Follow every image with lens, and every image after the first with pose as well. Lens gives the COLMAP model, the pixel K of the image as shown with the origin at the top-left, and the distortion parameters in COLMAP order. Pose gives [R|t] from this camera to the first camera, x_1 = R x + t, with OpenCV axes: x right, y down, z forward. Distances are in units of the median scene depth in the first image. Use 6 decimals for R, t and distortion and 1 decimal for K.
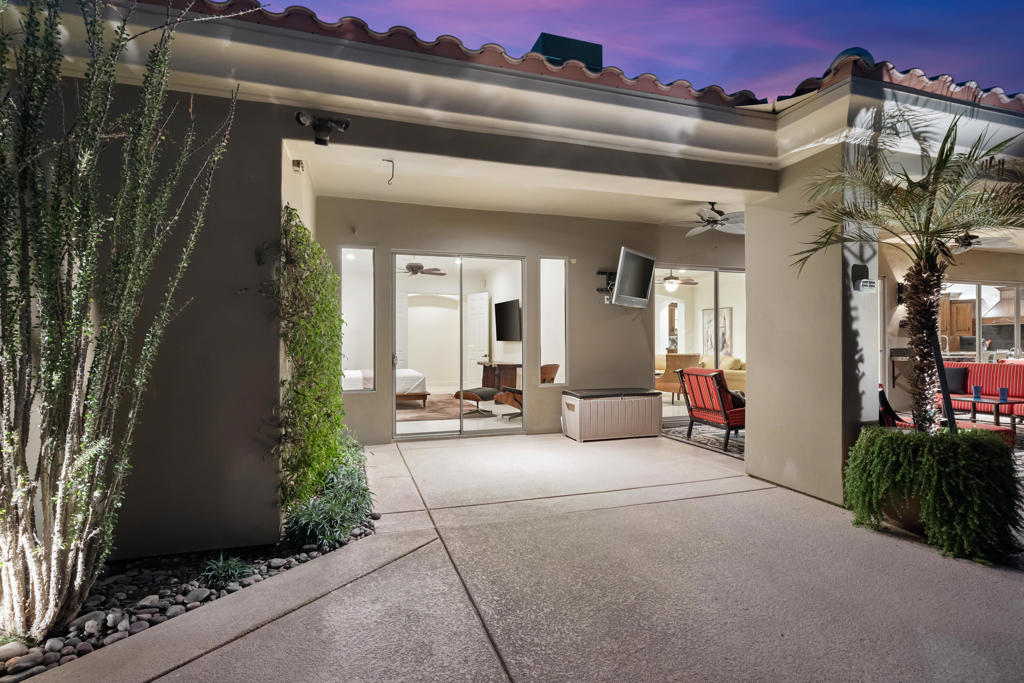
lens RADIAL K [[487.3, 0, 507.4], [0, 487.3, 335.9], [0, 0, 1]] dist [0.000259, 0.000160]
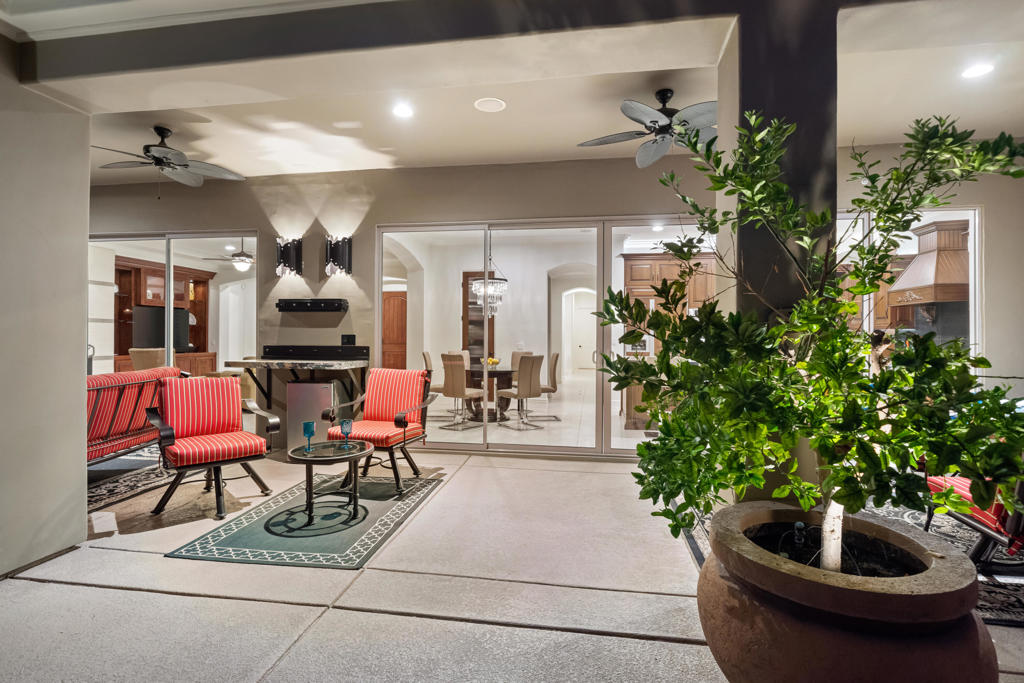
lens RADIAL K [[505.8, 0, 508.4], [0, 505.8, 337.9], [0, 0, 1]] dist [0.003624, 0.000818]
pose [[0.889434, 0.009448, -0.456965, 1.469857], [-0.003754, 0.999904, 0.013367, 0.006457], [0.457047, -0.010174, 0.889384, 0.613541]]
